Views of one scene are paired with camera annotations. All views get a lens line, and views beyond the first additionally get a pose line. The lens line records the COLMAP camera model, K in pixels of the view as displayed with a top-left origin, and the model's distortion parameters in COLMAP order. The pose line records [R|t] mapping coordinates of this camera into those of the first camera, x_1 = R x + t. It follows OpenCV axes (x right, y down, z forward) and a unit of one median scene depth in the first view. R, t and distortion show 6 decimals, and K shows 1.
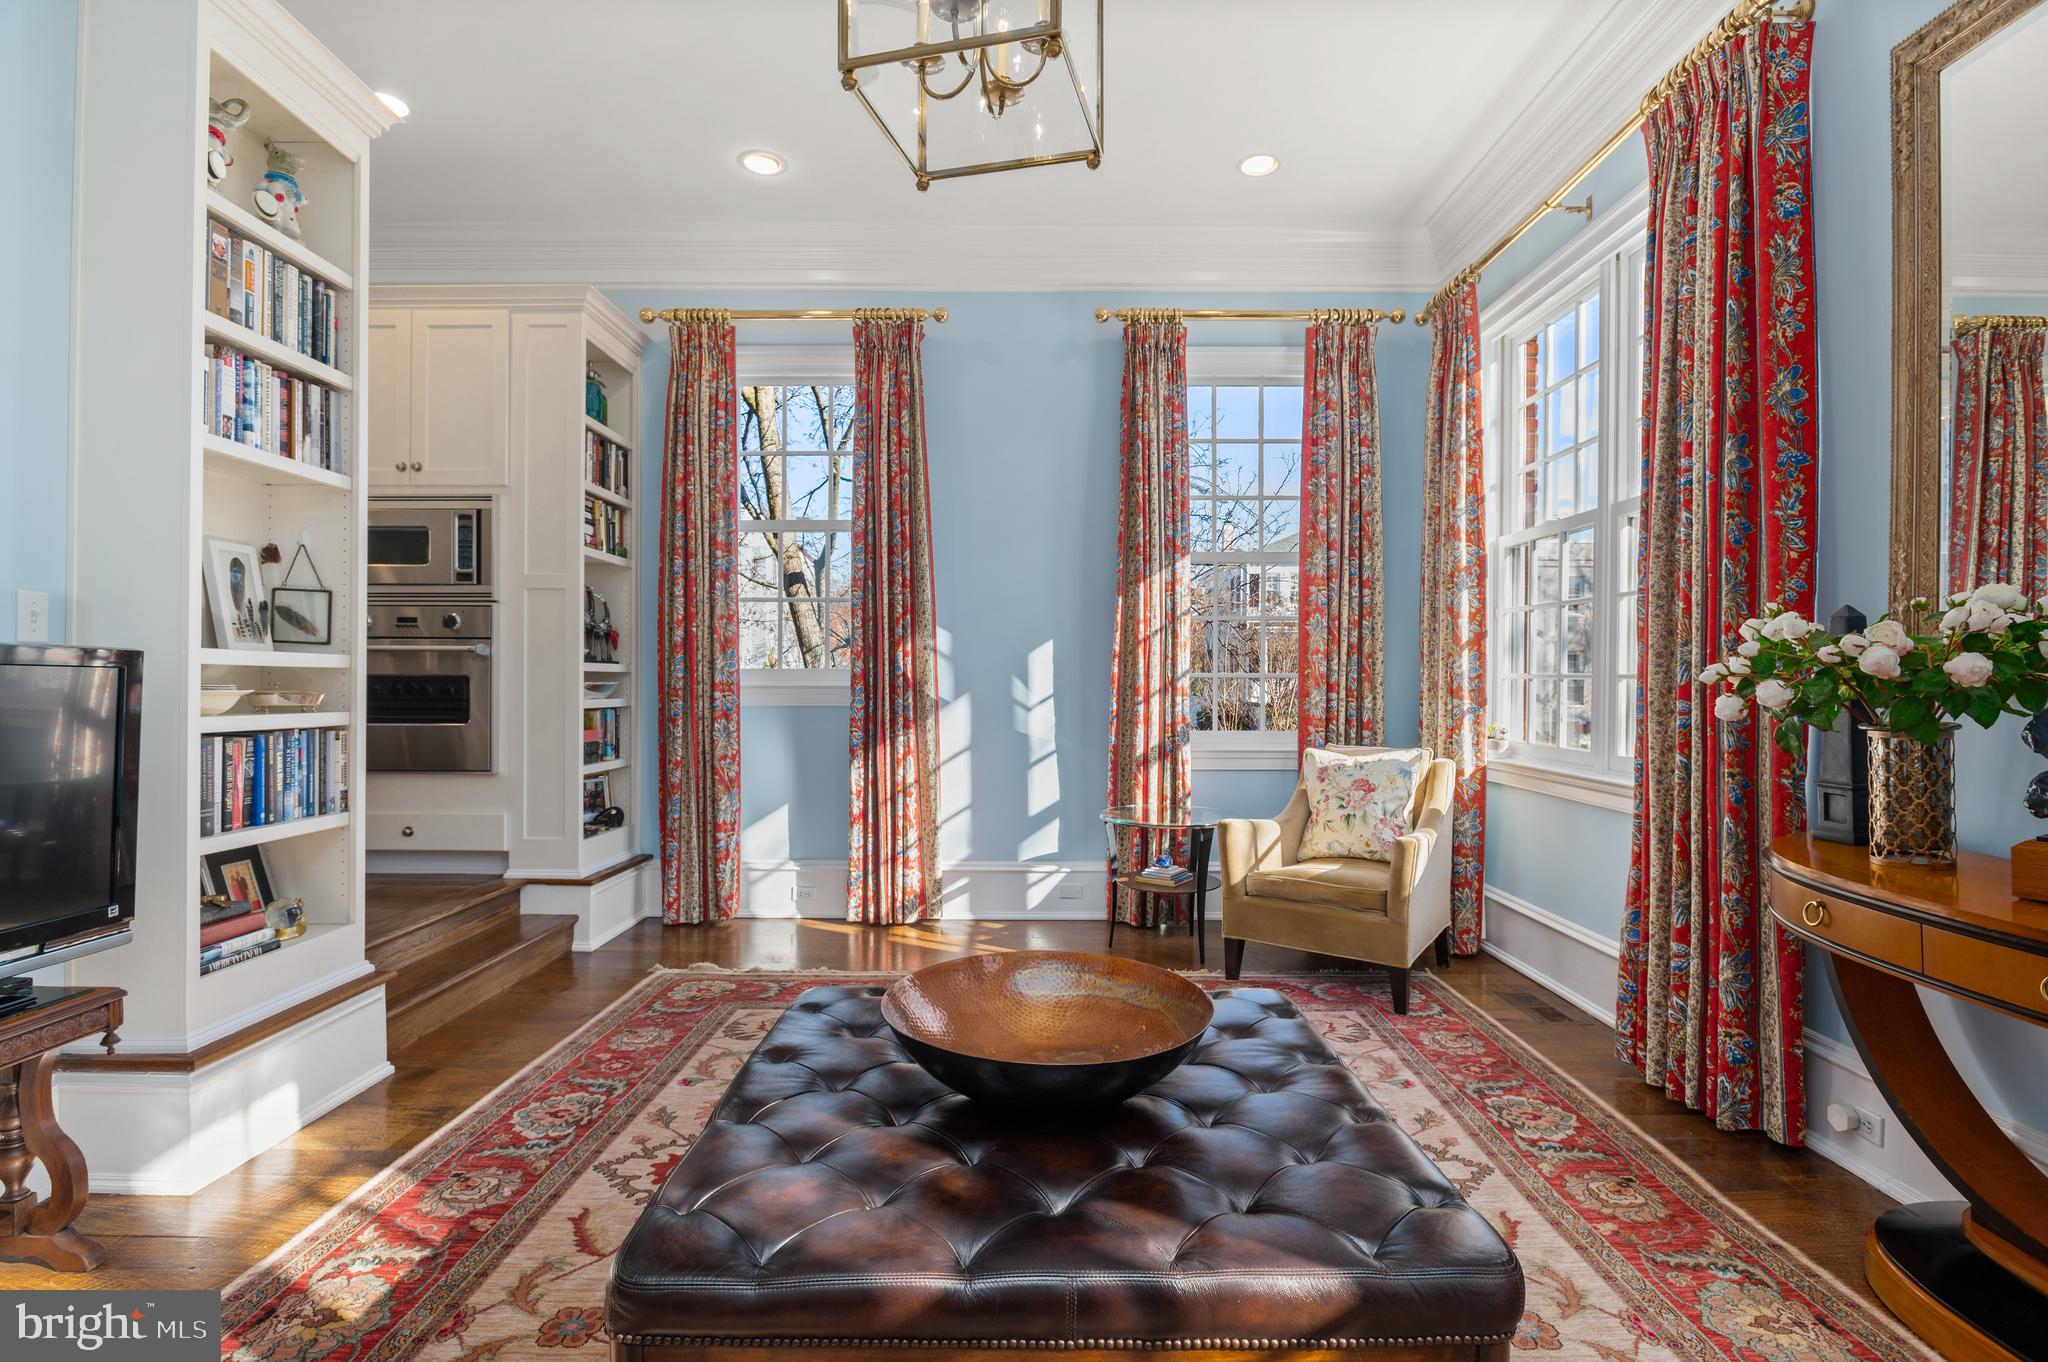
lens RADIAL K [[974.4, 0, 1024.0], [0, 974.4, 681.0], [0, 0, 1]] dist [-0.015275, 0.008214]
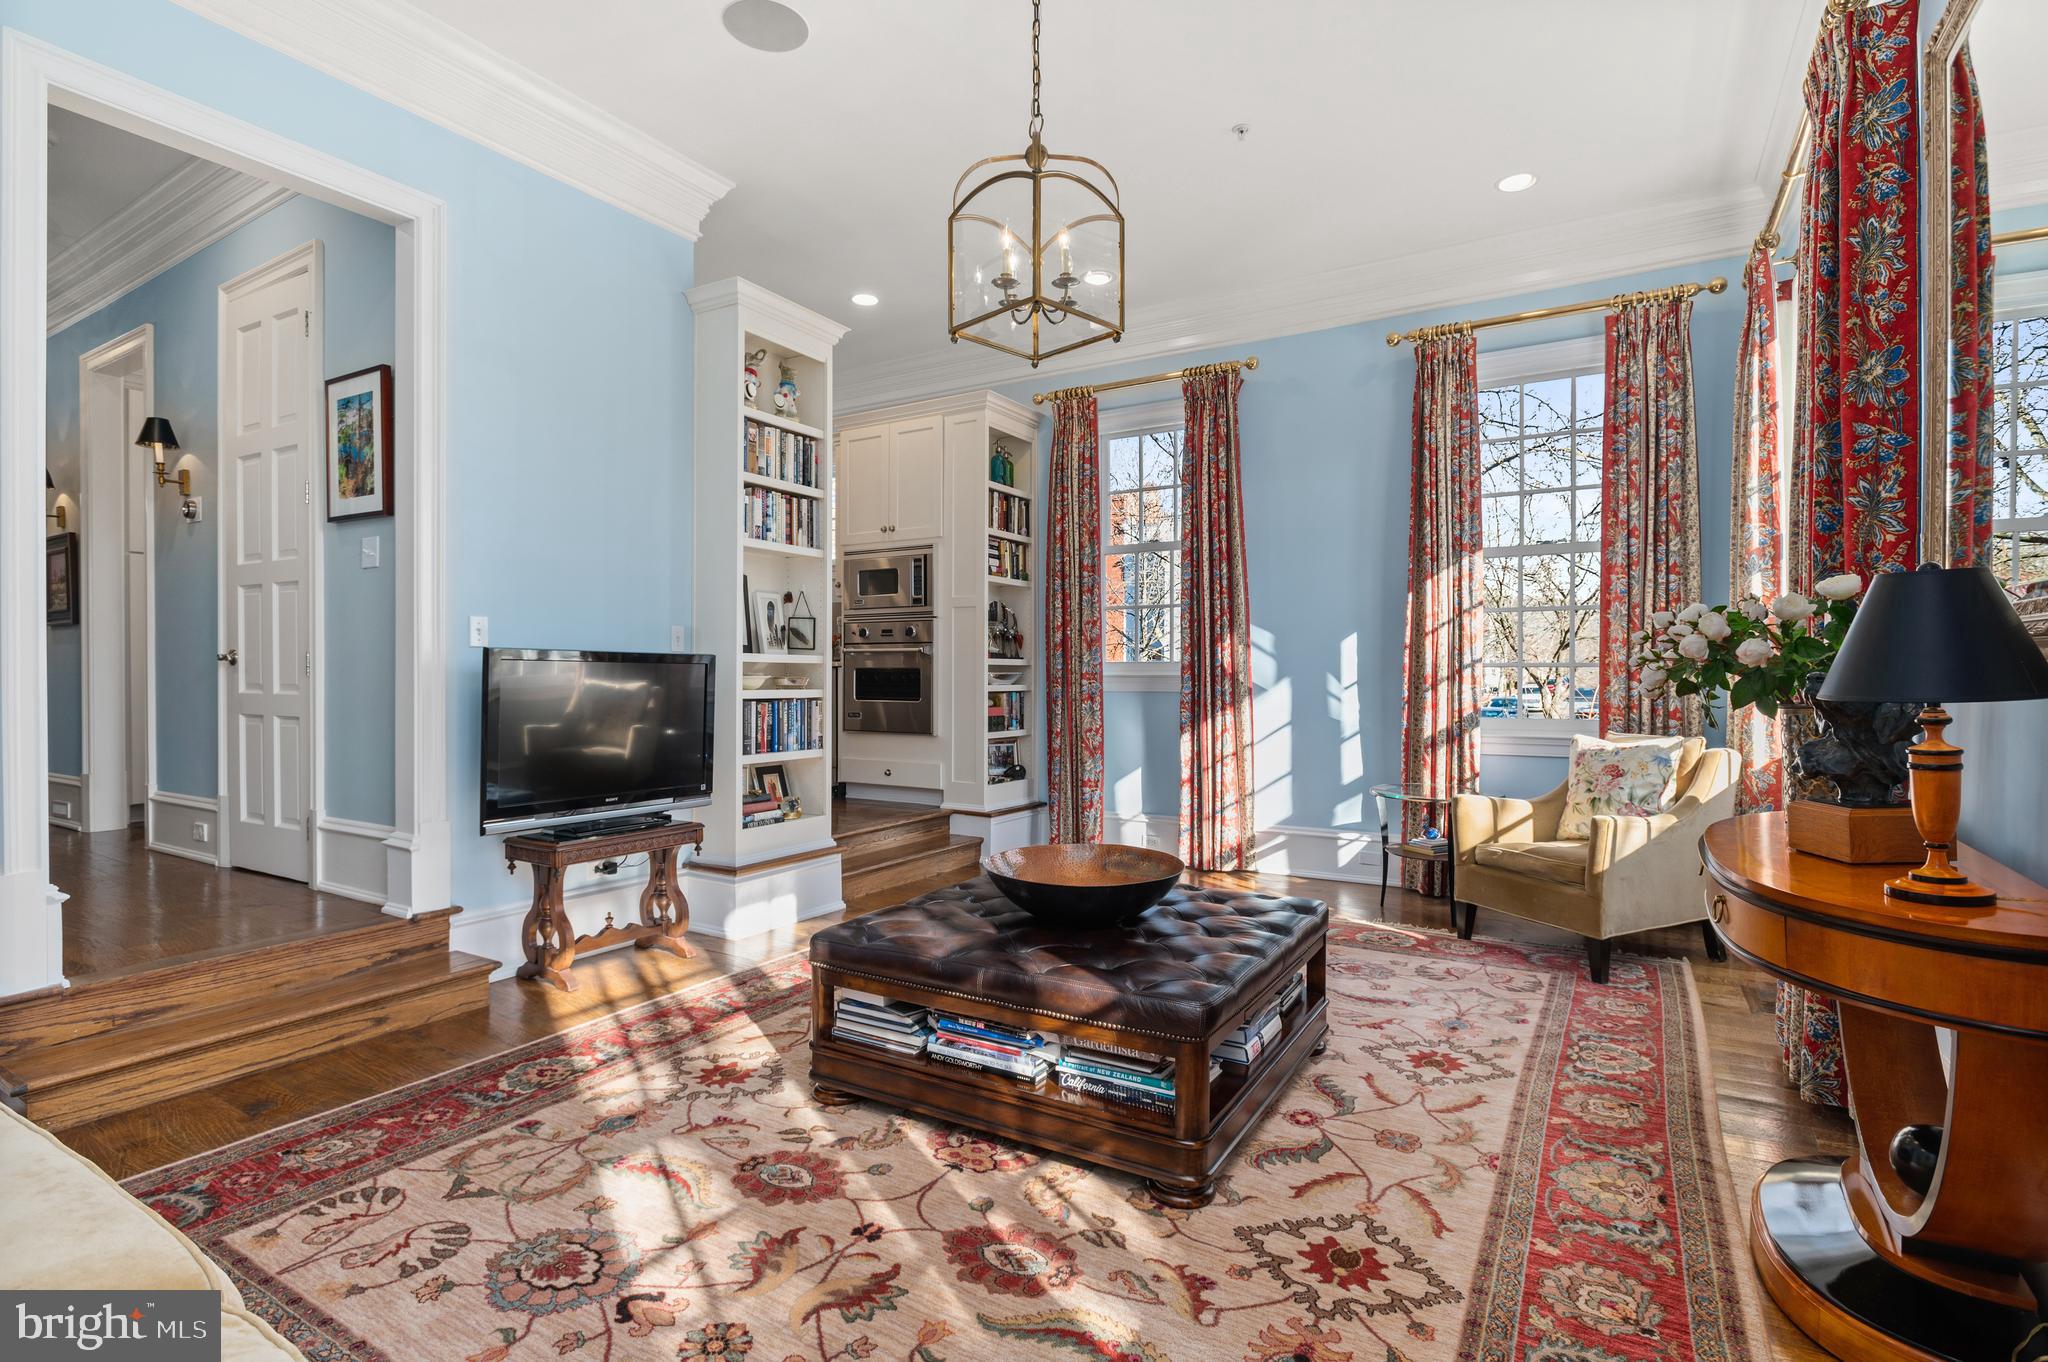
lens RADIAL K [[974.4, 0, 1024.0], [0, 974.4, 681.0], [0, 0, 1]] dist [-0.015275, 0.008214]
pose [[0.857365, 0.001383, -0.514707, 0.292528], [0.002115, 0.999978, 0.006211, 0.004446], [0.514705, -0.006414, 0.857344, -0.167462]]
